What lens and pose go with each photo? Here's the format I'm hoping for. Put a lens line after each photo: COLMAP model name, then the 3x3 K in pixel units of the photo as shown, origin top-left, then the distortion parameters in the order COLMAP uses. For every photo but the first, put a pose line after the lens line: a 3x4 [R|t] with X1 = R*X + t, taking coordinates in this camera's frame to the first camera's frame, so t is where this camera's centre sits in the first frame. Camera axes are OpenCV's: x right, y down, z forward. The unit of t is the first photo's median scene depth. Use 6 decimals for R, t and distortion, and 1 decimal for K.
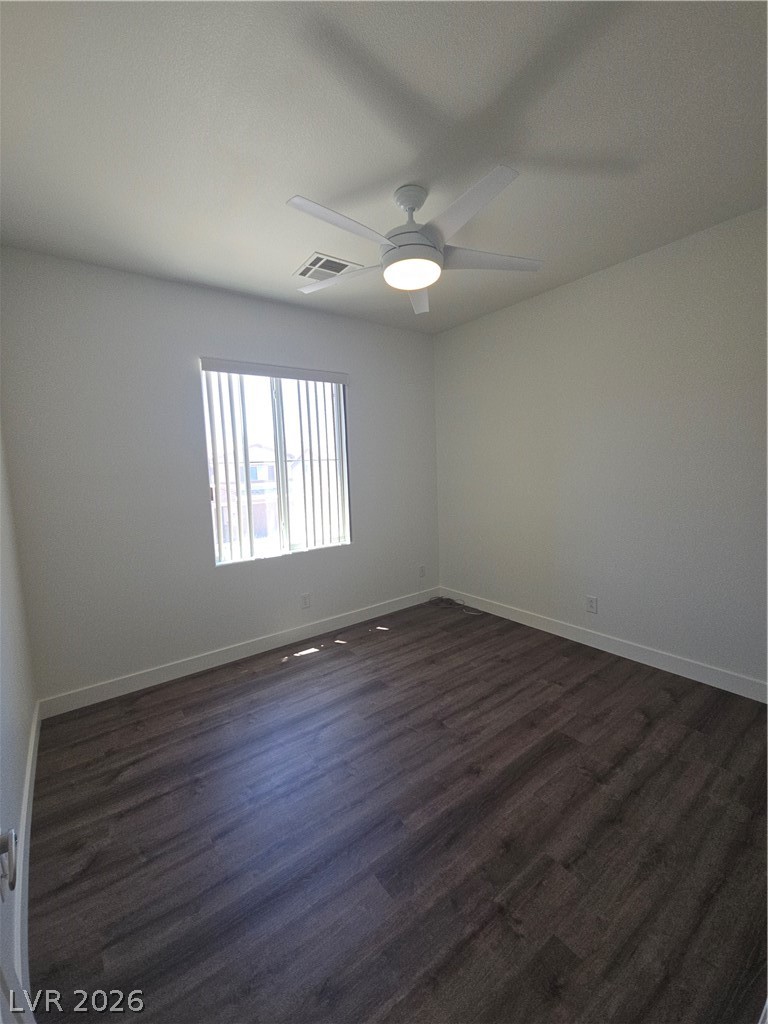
lens RADIAL K [[414.6, 0, 388.0], [0, 414.6, 505.2], [0, 0, 1]] dist [0.015595, -0.013279]
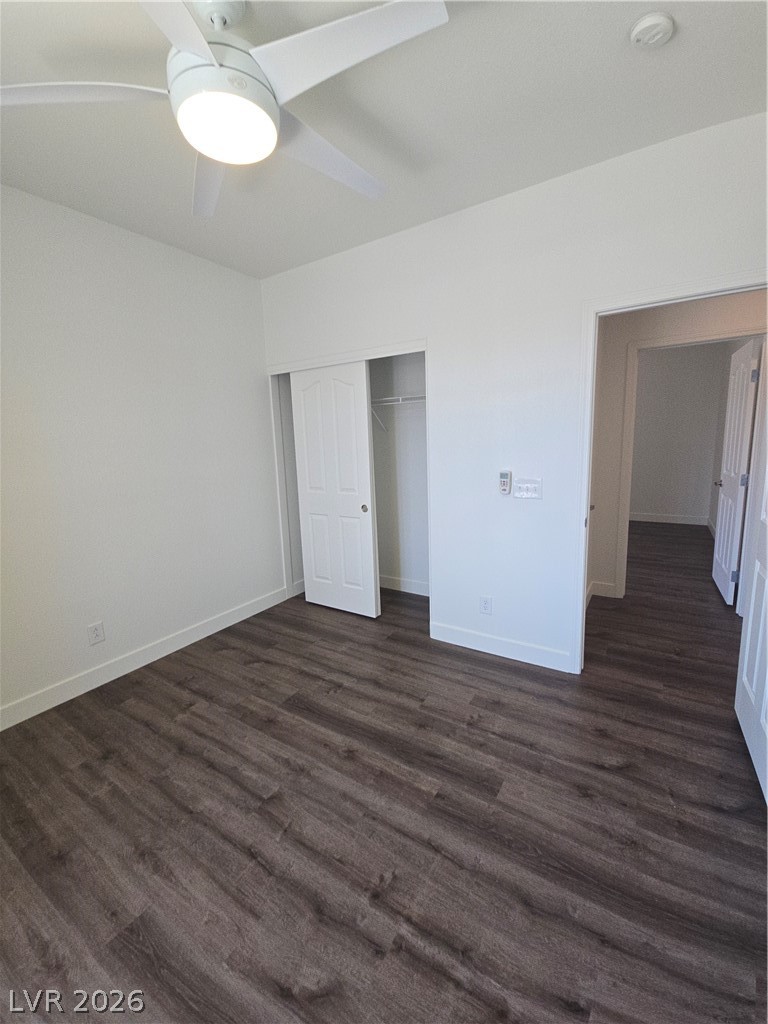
lens RADIAL K [[414.6, 0, 388.0], [0, 414.6, 505.2], [0, 0, 1]] dist [0.015595, -0.013279]
pose [[-0.346312, -0.099770, 0.932799, -0.557853], [0.135997, 0.978486, 0.155147, -0.065064], [-0.928209, 0.180587, -0.325293, 0.920366]]
